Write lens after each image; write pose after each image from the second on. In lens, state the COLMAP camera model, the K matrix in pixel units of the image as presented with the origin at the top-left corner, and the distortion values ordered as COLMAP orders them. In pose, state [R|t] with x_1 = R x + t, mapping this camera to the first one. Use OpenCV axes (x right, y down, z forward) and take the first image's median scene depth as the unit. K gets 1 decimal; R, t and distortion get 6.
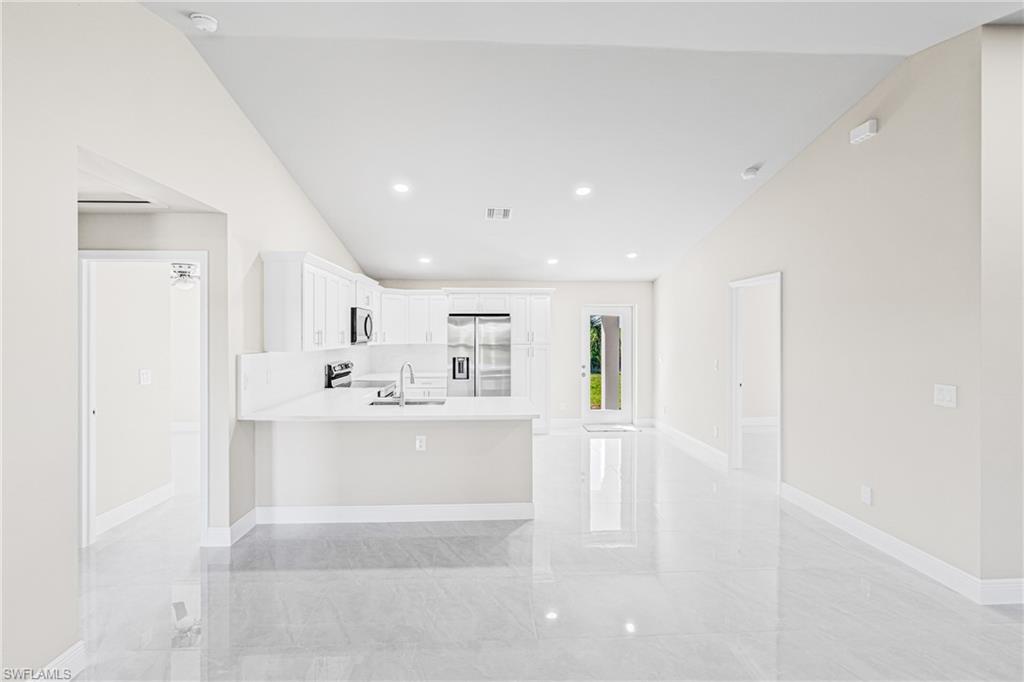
lens RADIAL K [[462.1, 0, 512.0], [0, 462.1, 341.0], [0, 0, 1]] dist [-0.002563, -0.000340]
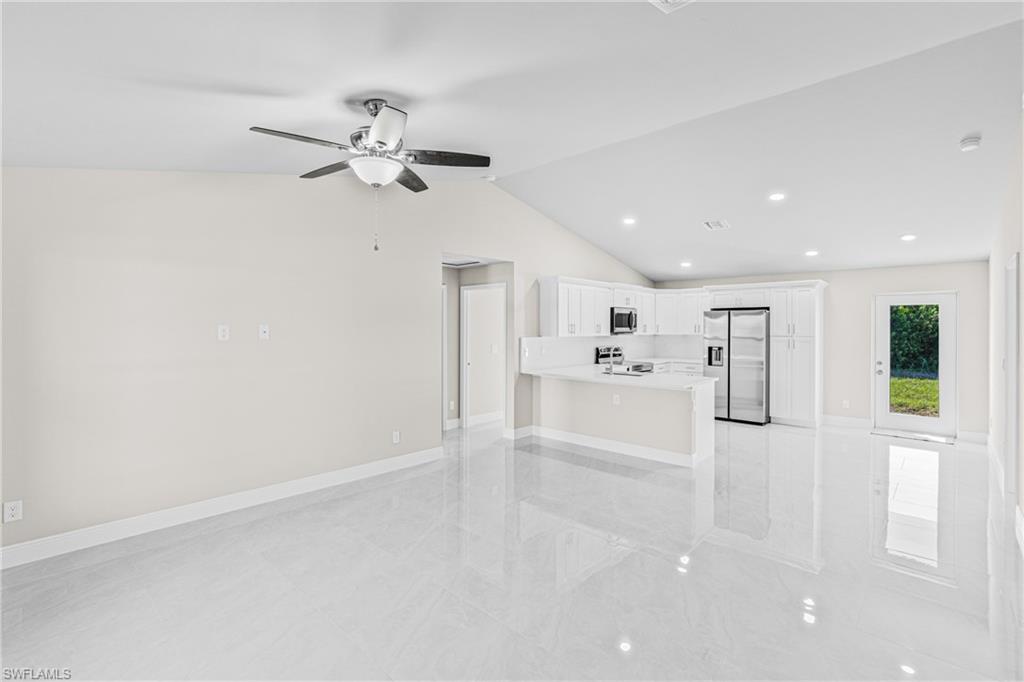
lens RADIAL K [[470.2, 0, 507.3], [0, 470.2, 329.2], [0, 0, 1]] dist [0.000245, 0.000570]
pose [[0.693898, 0.005383, -0.720053, 0.375088], [-0.012436, 0.999913, -0.004509, 0.003716], [0.719966, 0.012083, 0.693904, -0.175692]]
